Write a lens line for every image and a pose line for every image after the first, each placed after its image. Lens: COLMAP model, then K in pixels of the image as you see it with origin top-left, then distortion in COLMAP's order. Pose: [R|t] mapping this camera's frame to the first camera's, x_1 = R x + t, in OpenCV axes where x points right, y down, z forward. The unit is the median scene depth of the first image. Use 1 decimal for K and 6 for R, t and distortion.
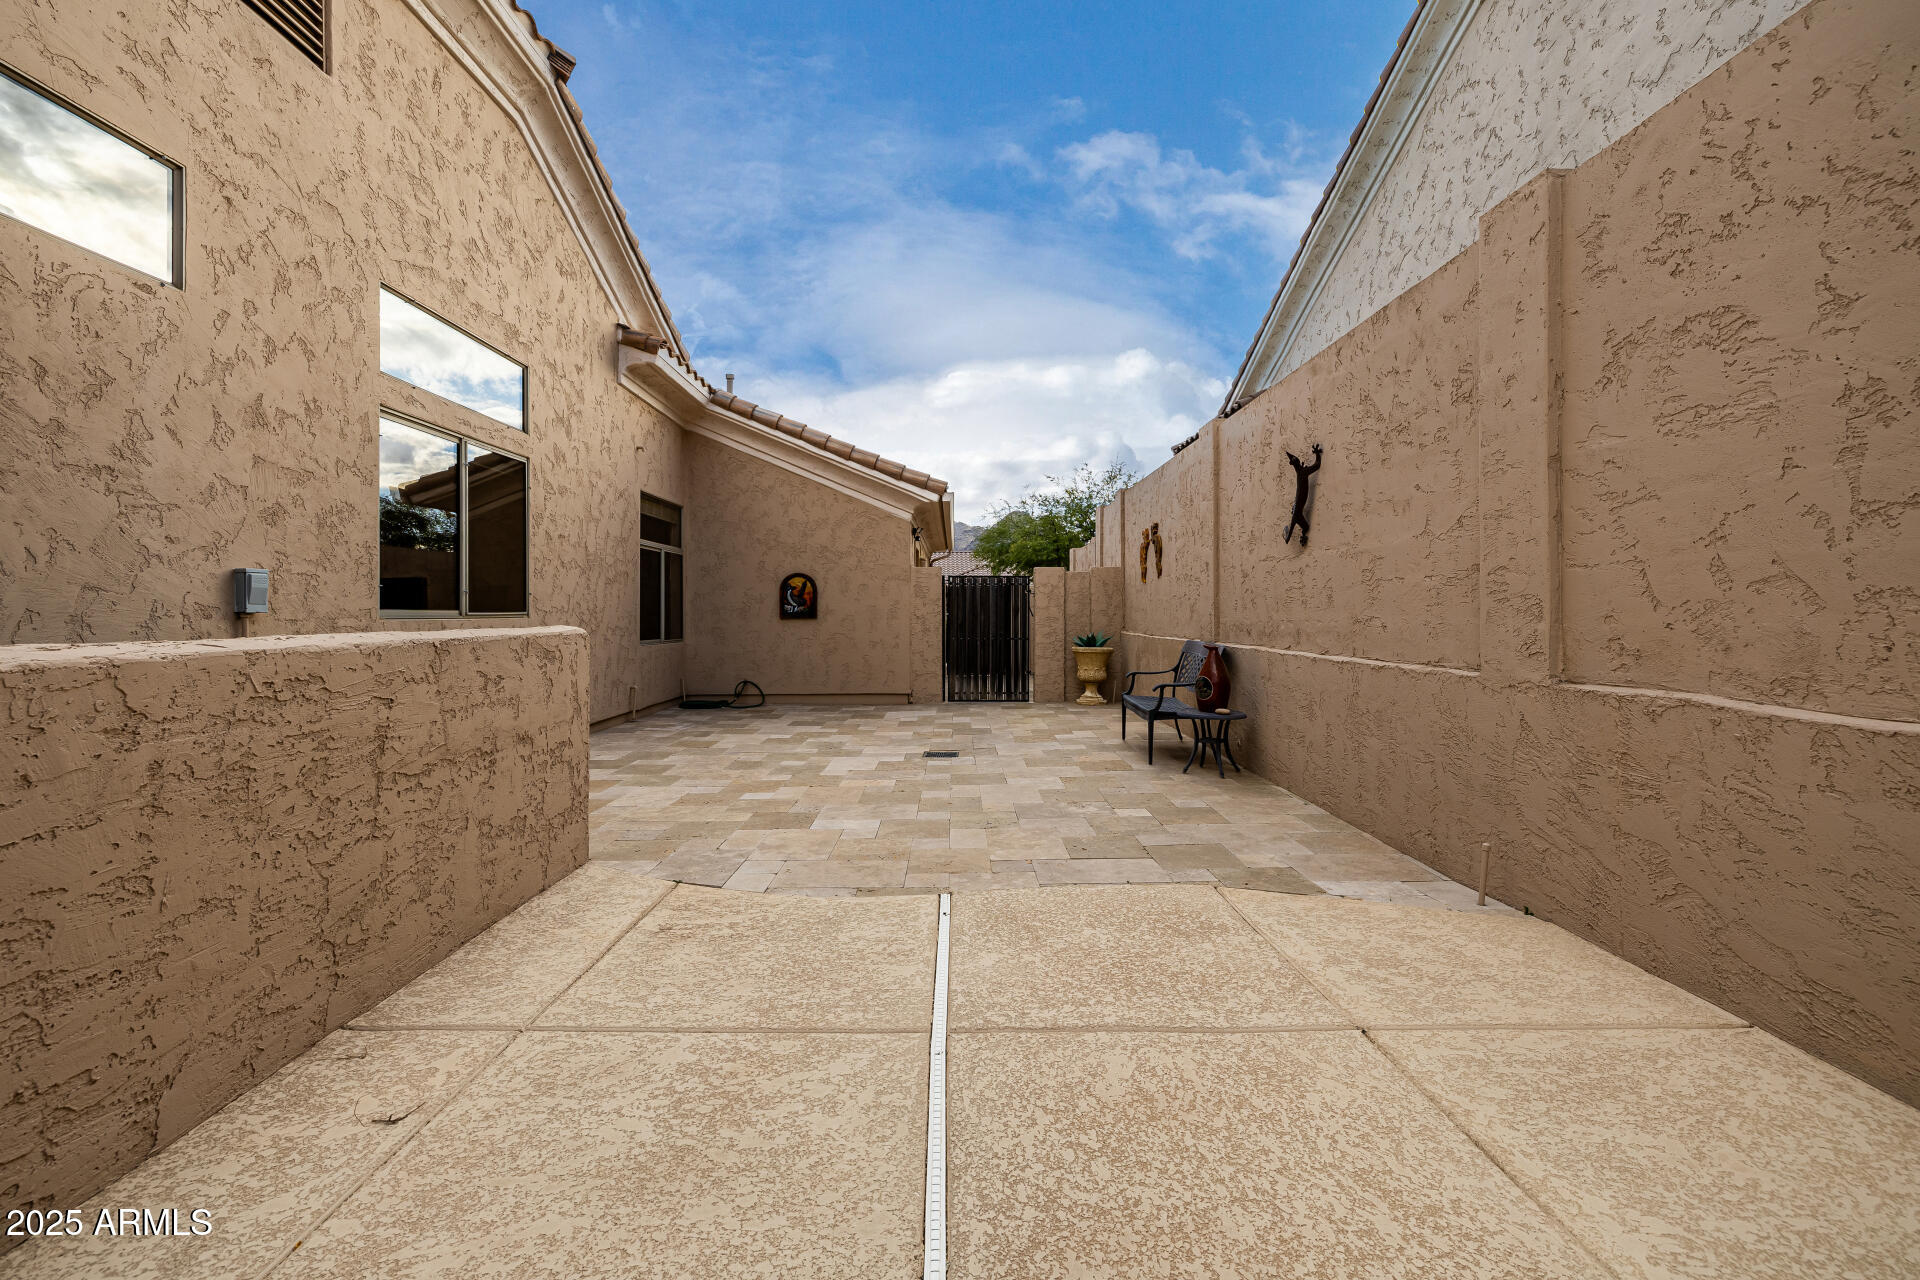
lens RADIAL K [[803.5, 0, 941.9], [0, 803.5, 614.3], [0, 0, 1]] dist [0.000809, -0.000360]
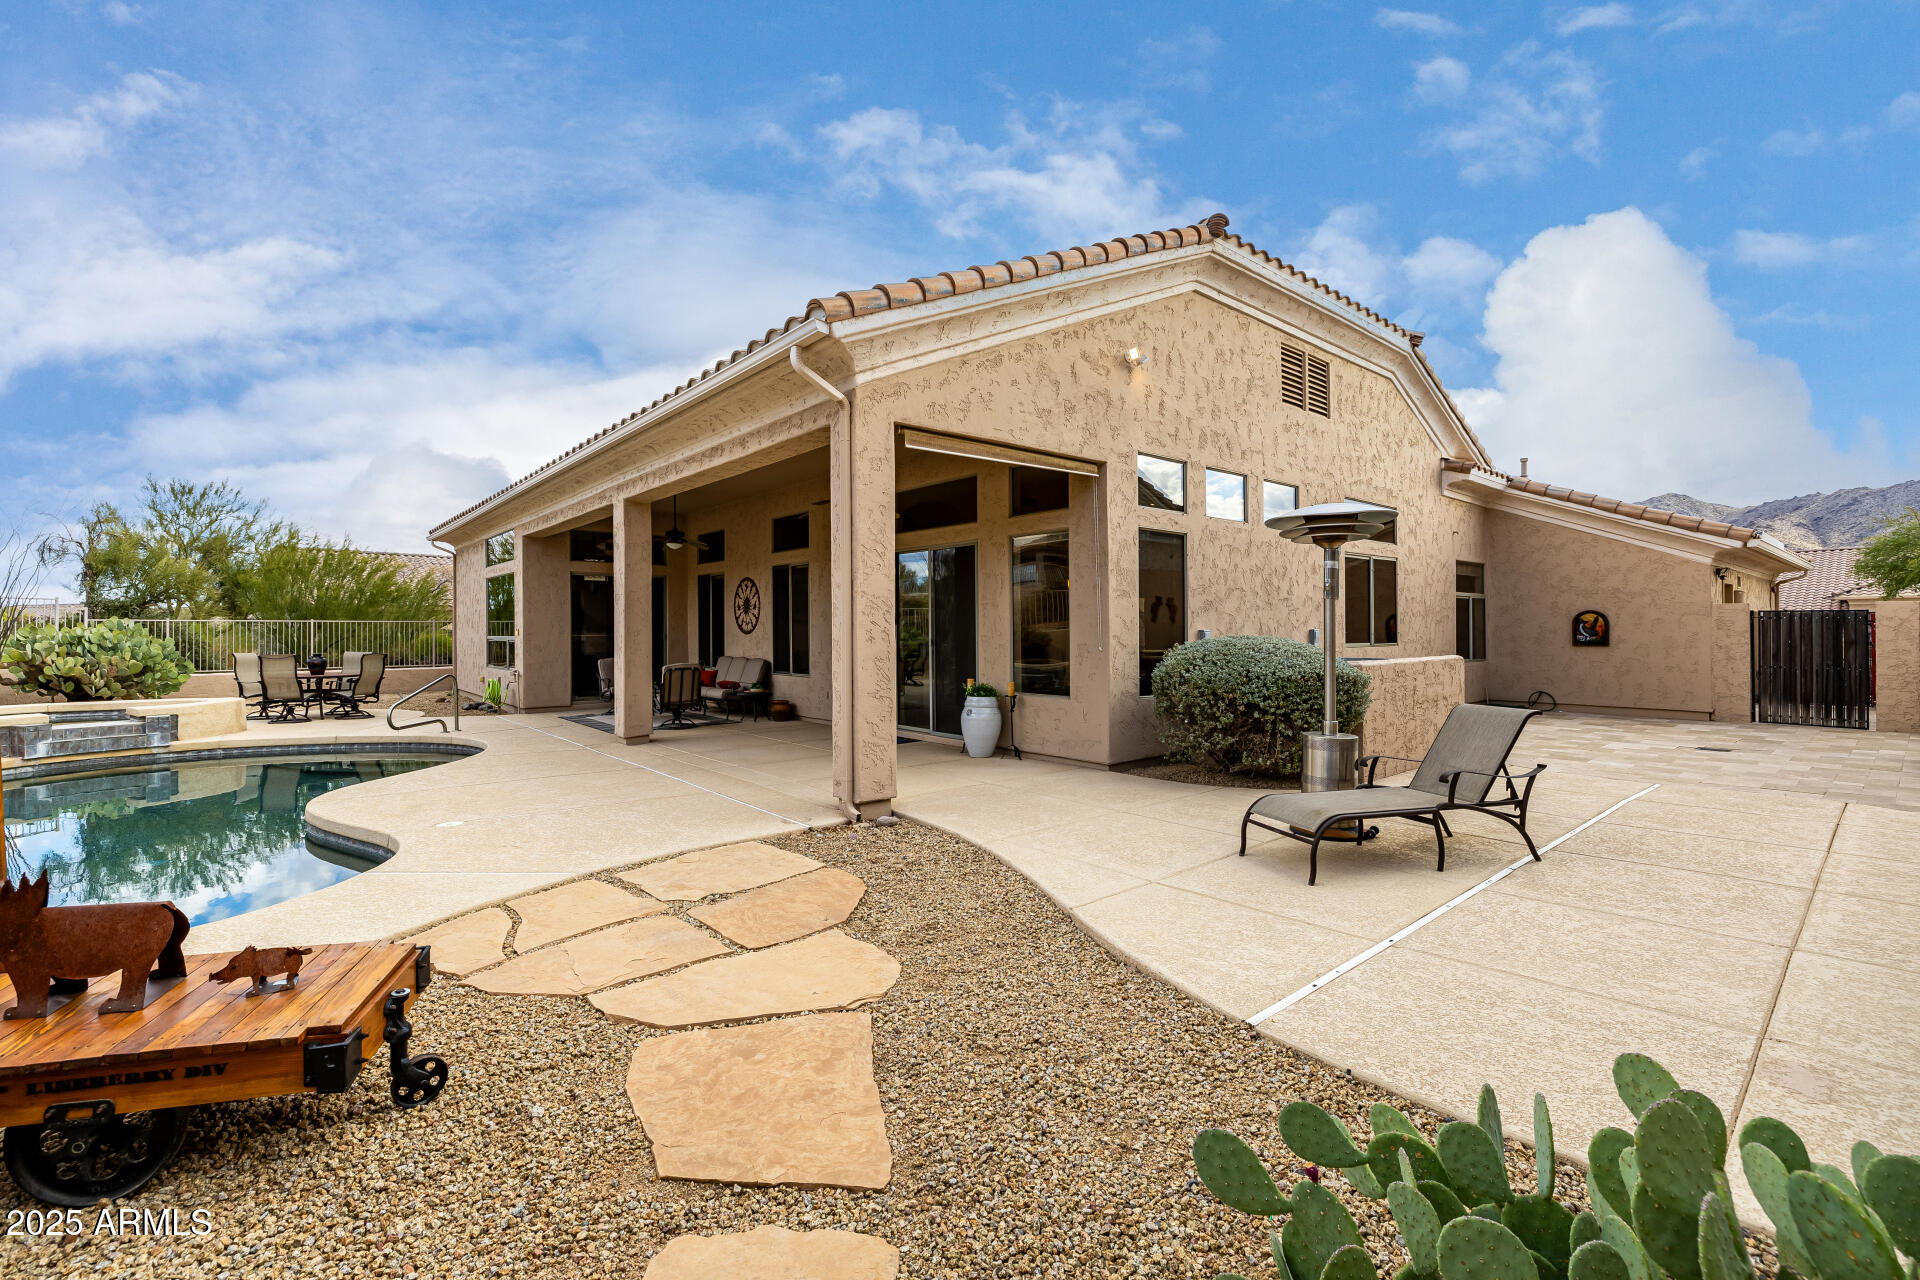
lens RADIAL K [[803.5, 0, 941.9], [0, 803.5, 614.3], [0, 0, 1]] dist [0.000809, -0.000360]
pose [[0.642674, -0.009052, -0.766087, 0.147935], [-0.001986, 0.999907, -0.013481, -0.027638], [0.766137, 0.010185, 0.642596, -0.655602]]
